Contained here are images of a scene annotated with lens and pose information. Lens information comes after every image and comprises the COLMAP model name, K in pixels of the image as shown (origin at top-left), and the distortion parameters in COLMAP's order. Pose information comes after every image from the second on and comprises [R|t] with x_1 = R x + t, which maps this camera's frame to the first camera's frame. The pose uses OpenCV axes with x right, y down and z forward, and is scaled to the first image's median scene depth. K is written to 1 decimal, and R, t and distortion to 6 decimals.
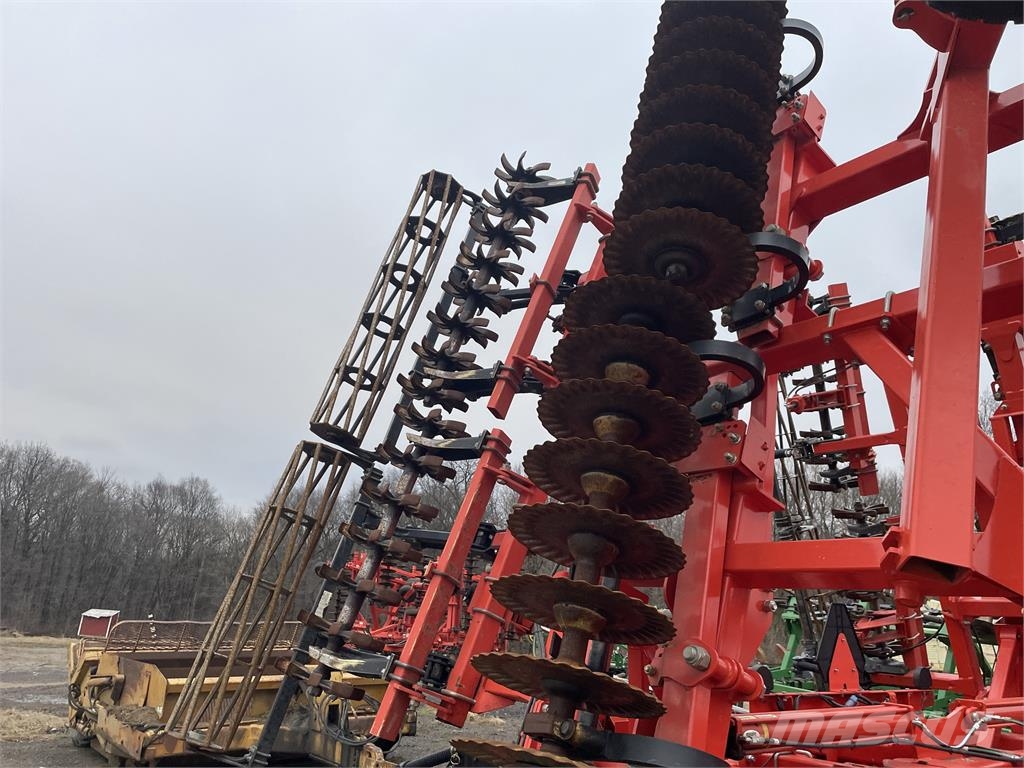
lens RADIAL K [[770.1, 0, 512.4], [0, 770.1, 391.0], [0, 0, 1]] dist [0.098282, -0.119733]
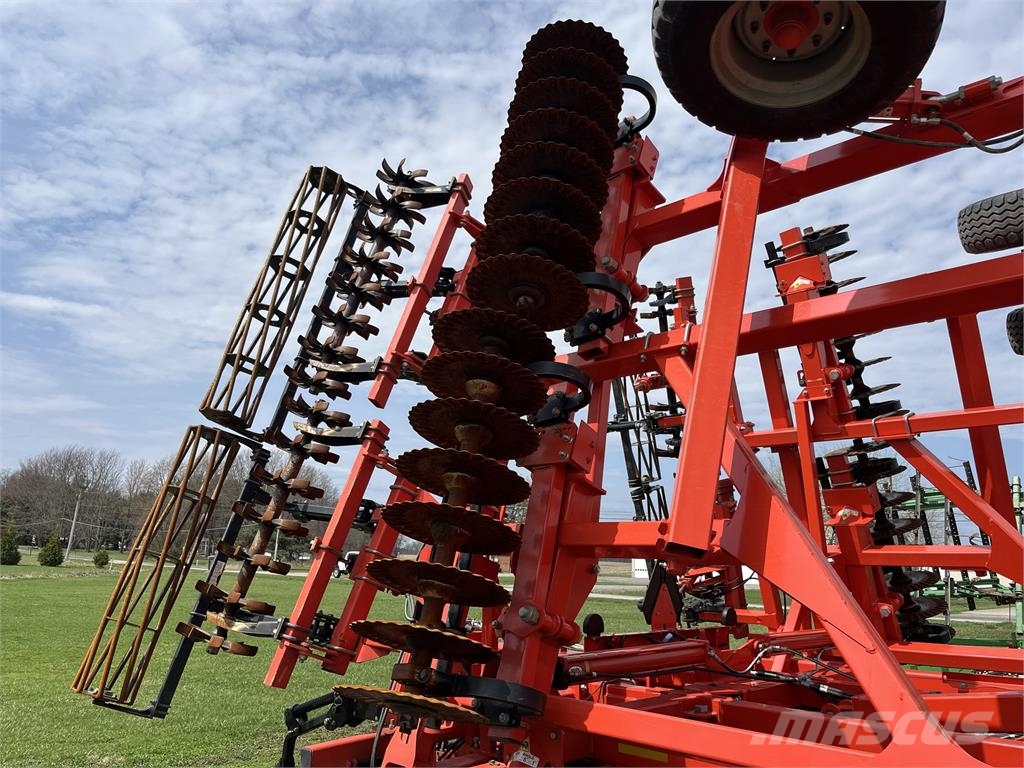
lens RADIAL K [[776.2, 0, 512.0], [0, 776.2, 384.0], [0, 0, 1]] dist [0.038204, -0.006680]
pose [[0.989816, 0.006014, 0.142223, 0.012126], [-0.014198, 0.998296, 0.056594, -0.059365], [-0.141640, -0.058037, 0.988215, -0.130561]]
